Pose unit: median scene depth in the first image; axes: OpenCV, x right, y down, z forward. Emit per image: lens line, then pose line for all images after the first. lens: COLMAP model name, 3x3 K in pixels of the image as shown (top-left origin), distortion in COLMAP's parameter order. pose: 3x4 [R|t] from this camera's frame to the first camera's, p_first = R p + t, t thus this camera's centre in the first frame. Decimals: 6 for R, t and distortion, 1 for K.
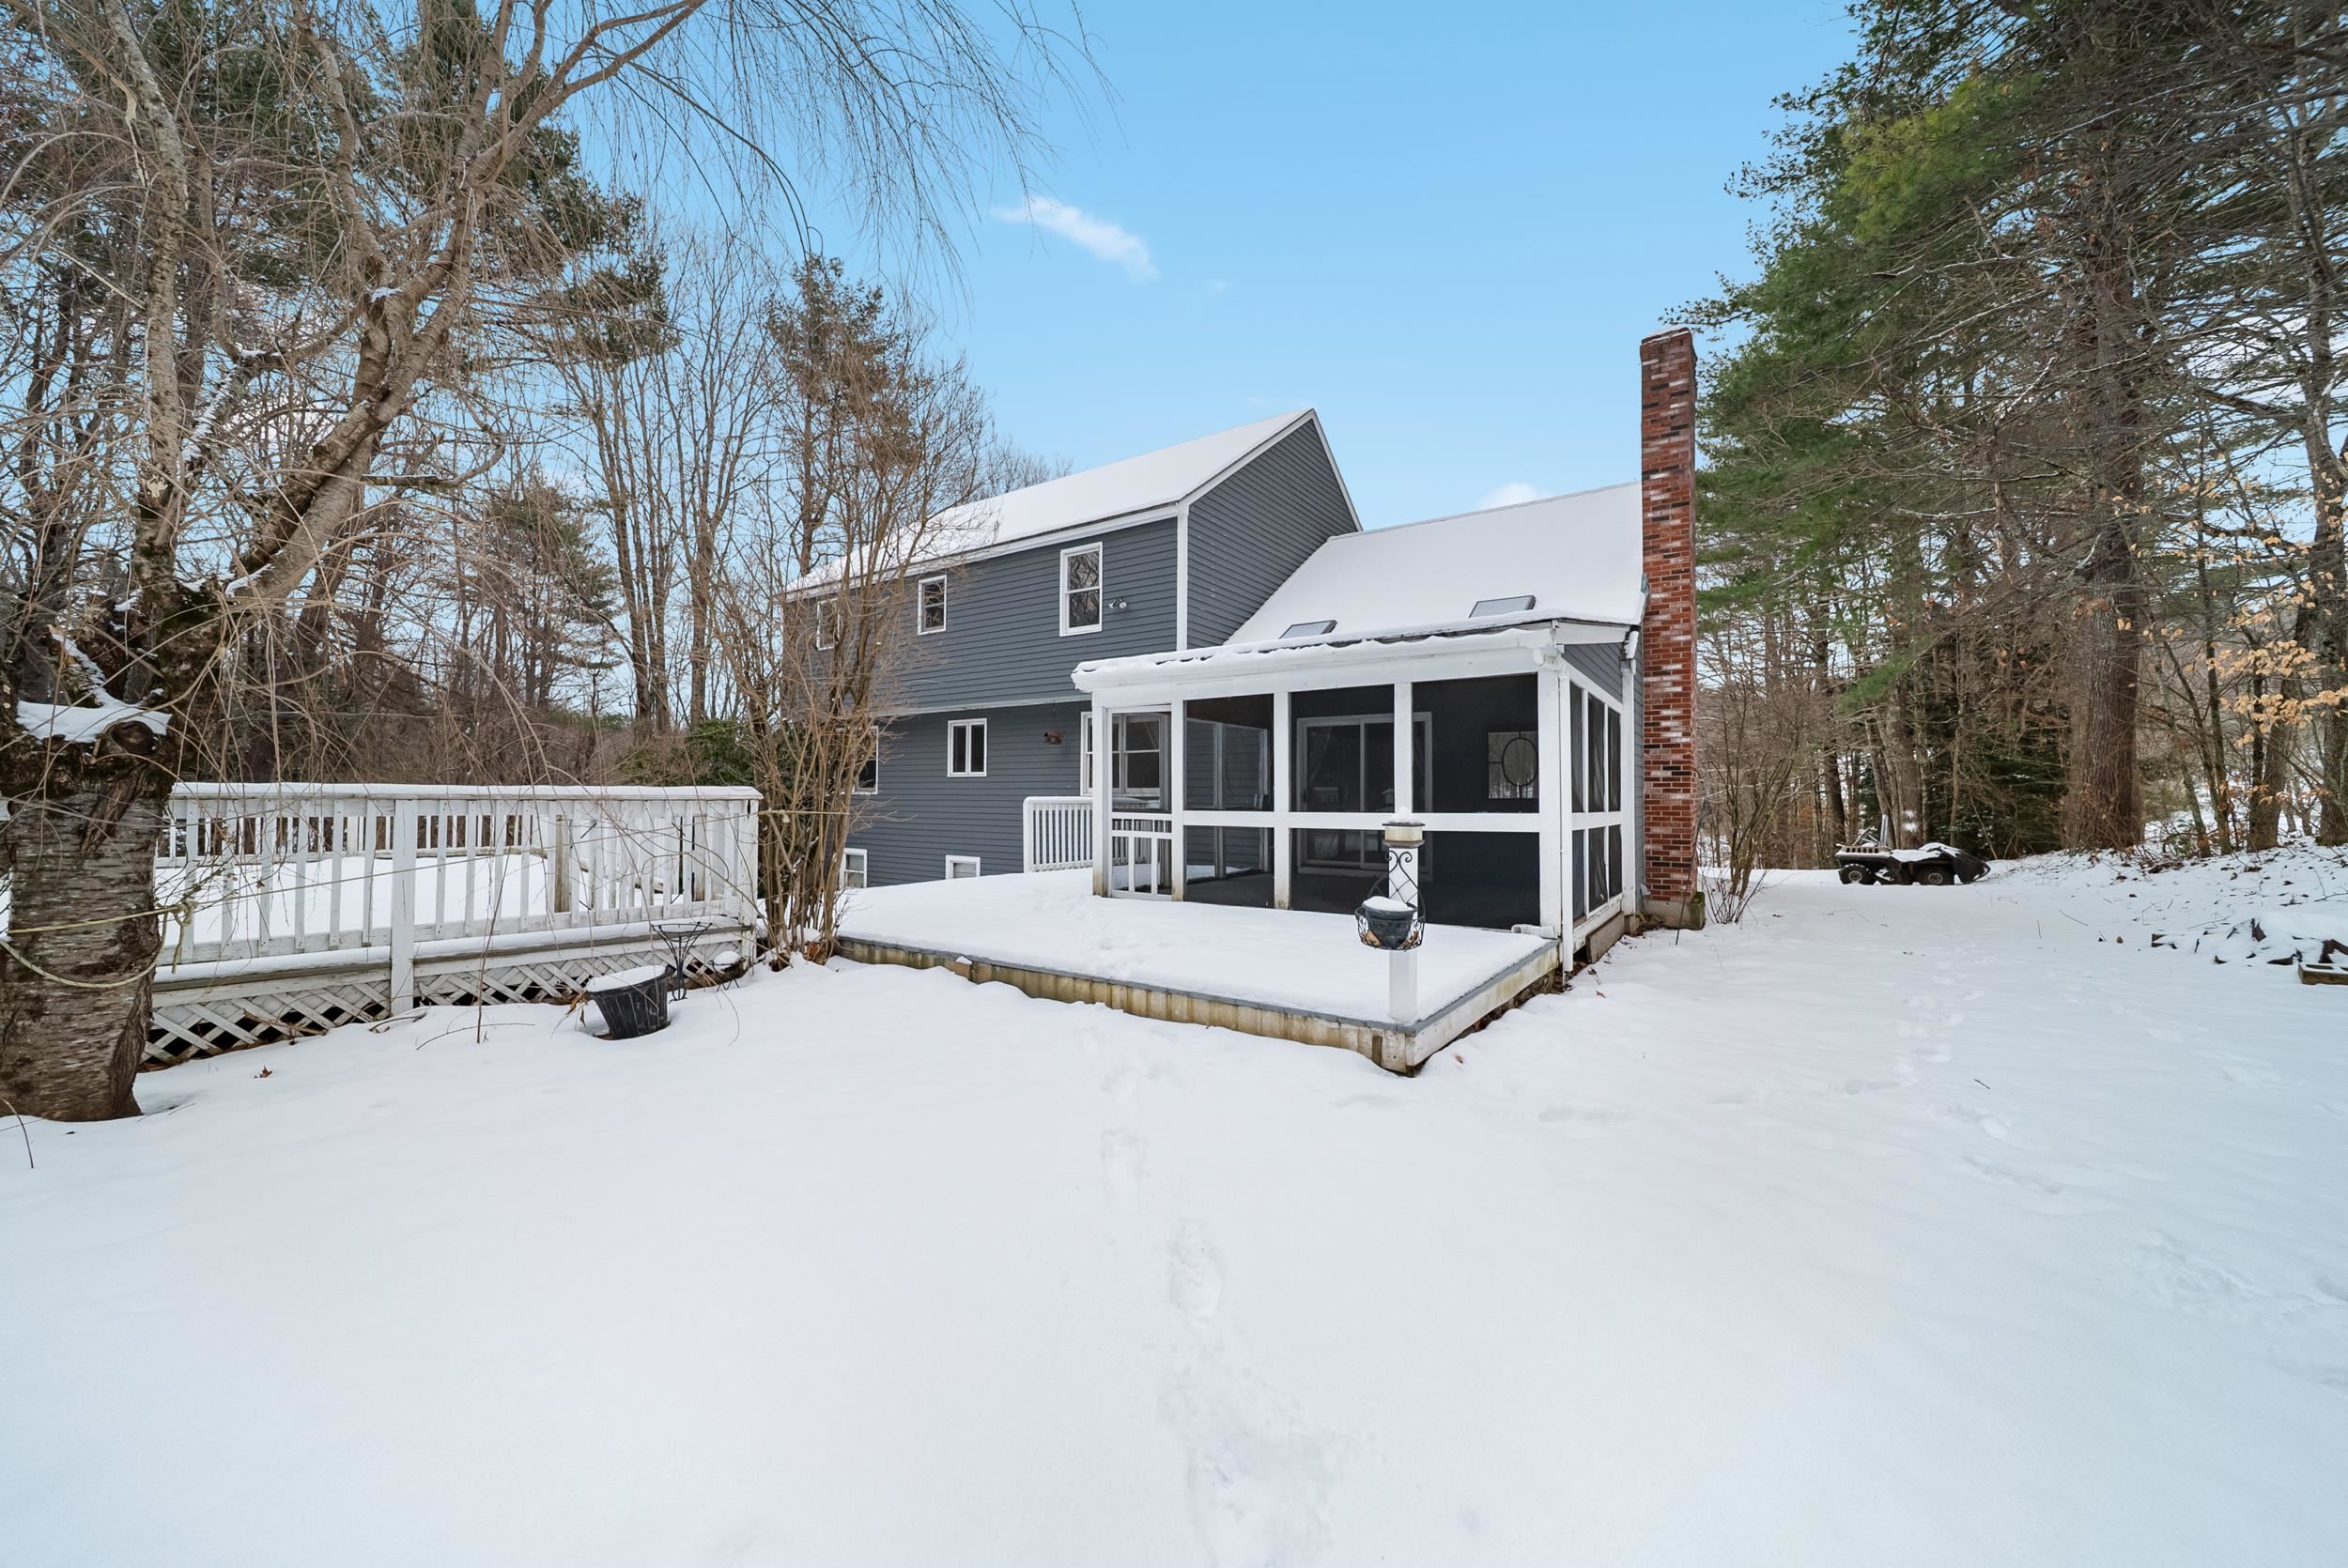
lens RADIAL K [[831.1, 0, 1180.4], [0, 831.1, 796.4], [0, 0, 1]] dist [-0.000357, -0.001763]
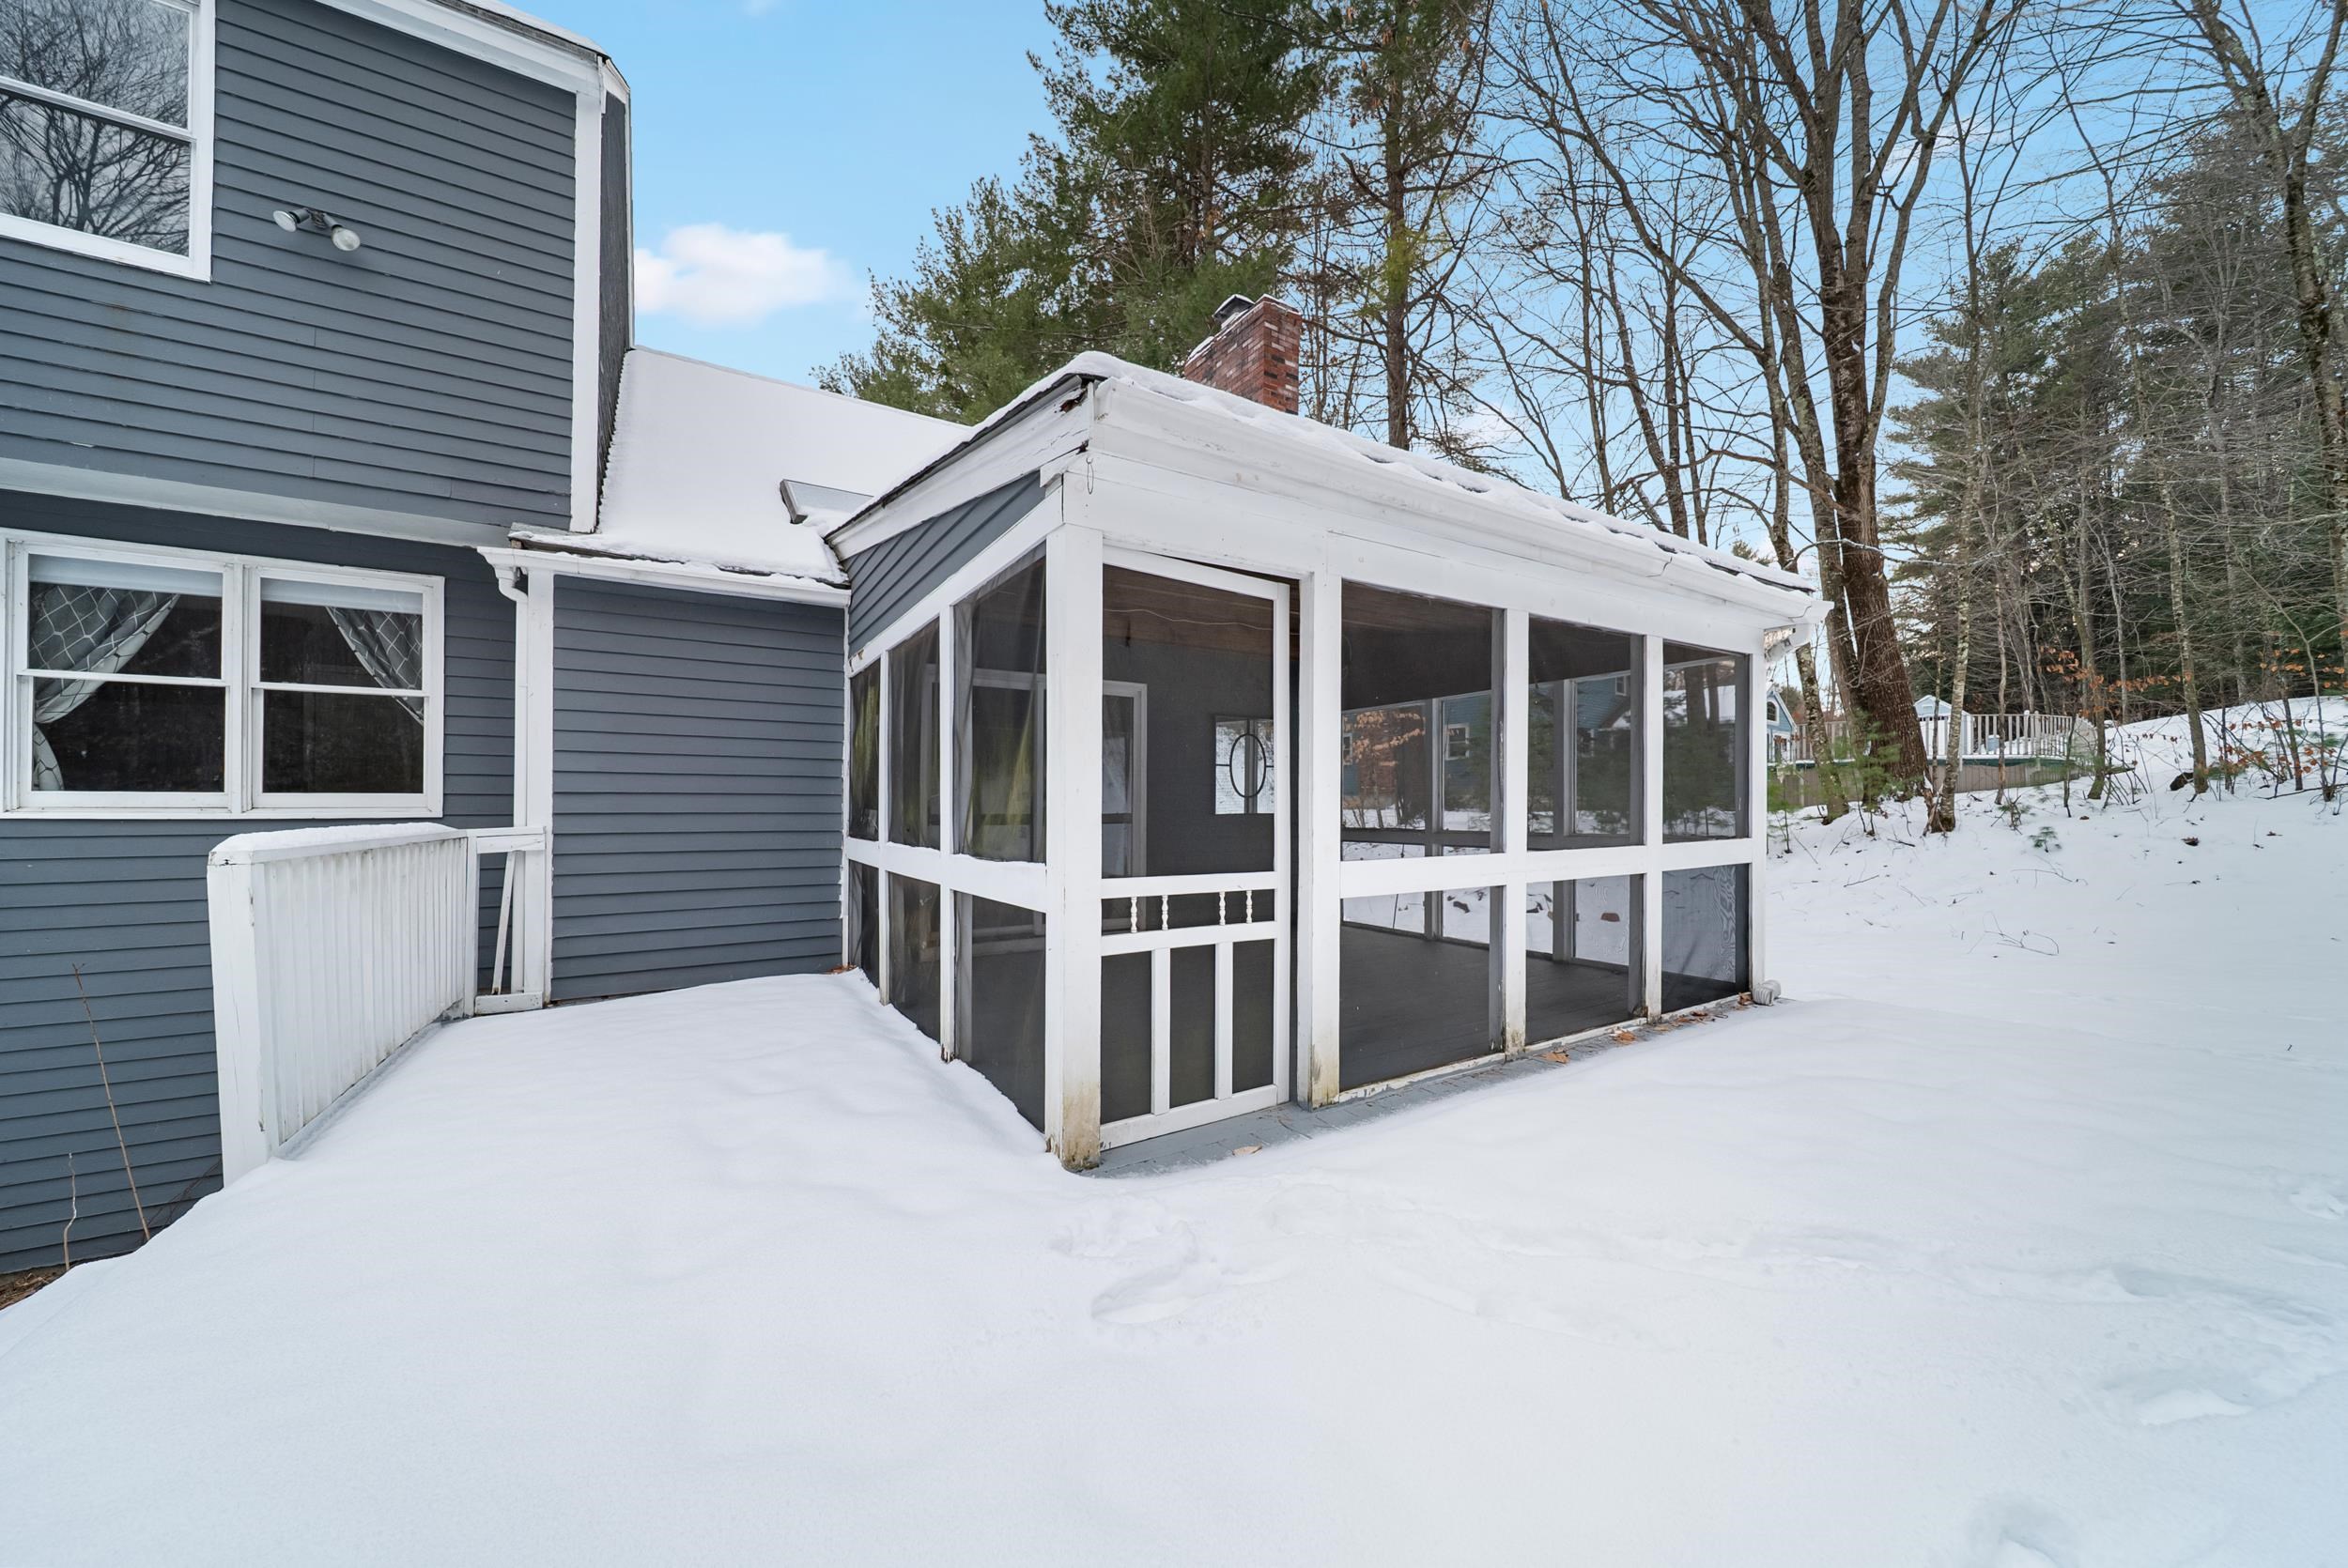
lens RADIAL K [[831.1, 0, 1180.4], [0, 831.1, 796.4], [0, 0, 1]] dist [-0.000357, -0.001763]
pose [[0.390581, 0.008857, 0.920526, -0.366205], [0.002785, 0.999938, -0.010803, -0.008935], [-0.920564, 0.006784, 0.390532, 0.869825]]
